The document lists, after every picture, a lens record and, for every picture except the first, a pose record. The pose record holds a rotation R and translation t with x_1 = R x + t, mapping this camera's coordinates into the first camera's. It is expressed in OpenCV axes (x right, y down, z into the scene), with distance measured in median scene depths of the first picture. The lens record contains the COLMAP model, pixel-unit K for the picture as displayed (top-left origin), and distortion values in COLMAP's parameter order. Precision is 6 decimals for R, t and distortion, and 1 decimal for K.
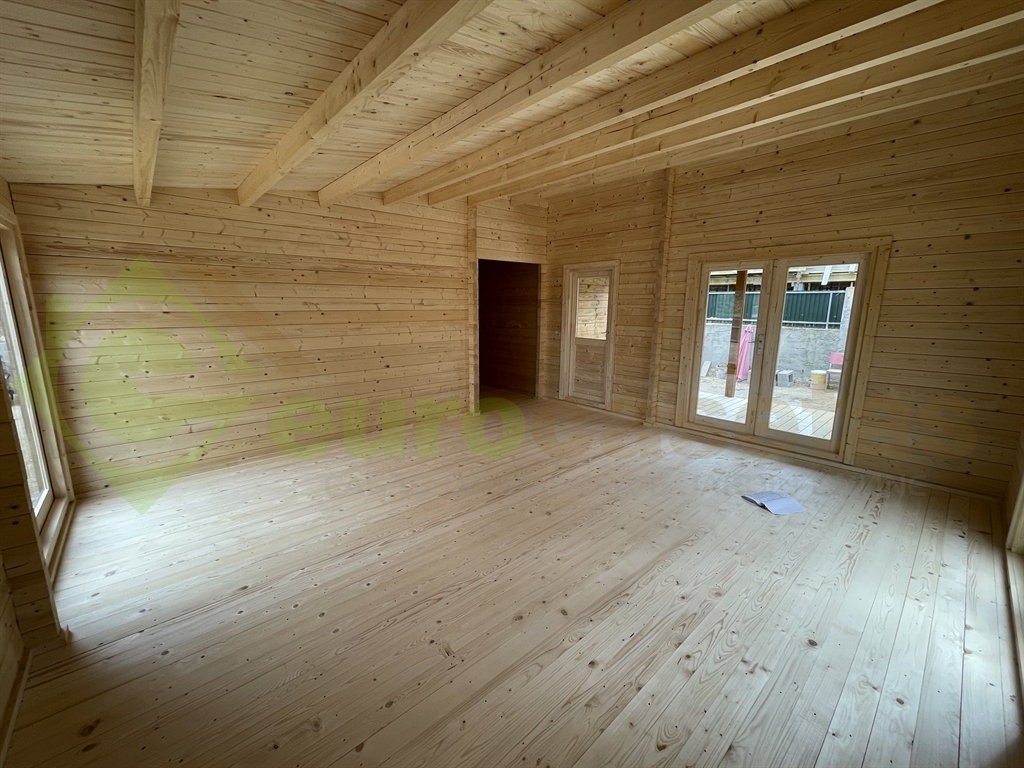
lens RADIAL K [[415.1, 0, 510.5], [0, 415.1, 384.4], [0, 0, 1]] dist [-0.001695, 0.000355]
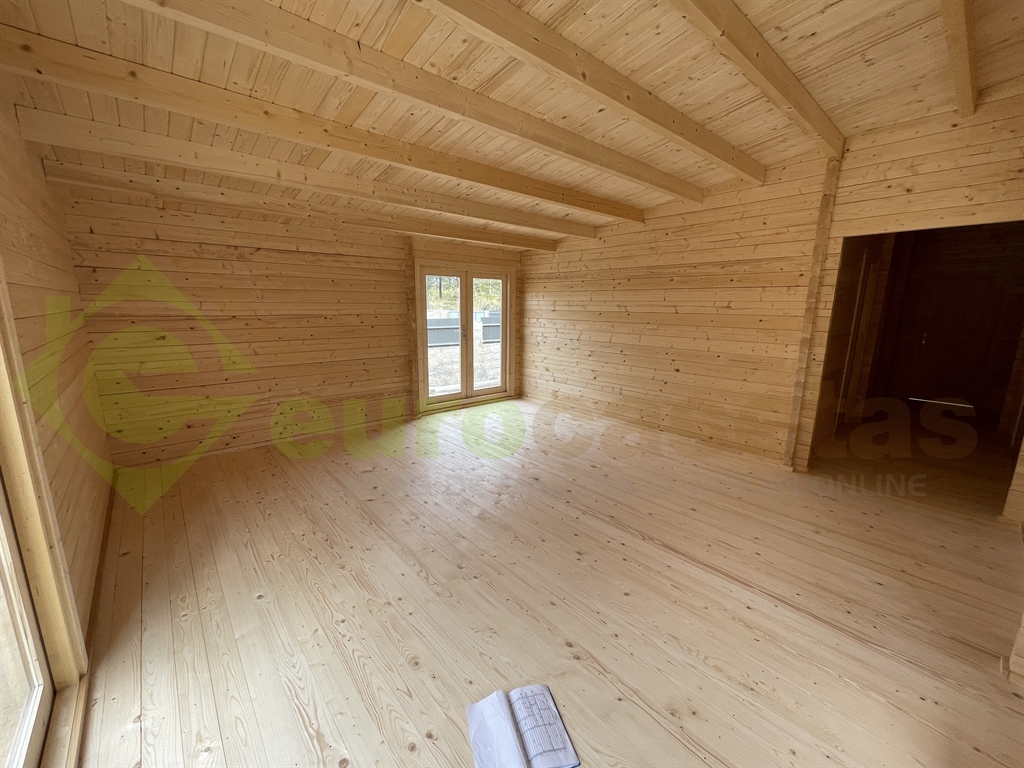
lens RADIAL K [[415.1, 0, 511.1], [0, 415.1, 384.5], [0, 0, 1]] dist [-0.001695, 0.000355]
pose [[-0.020084, 0.188454, -0.981877, 0.732965], [-0.199371, 0.961596, 0.188639, -0.127342], [0.979718, 0.199546, 0.018260, 0.653269]]
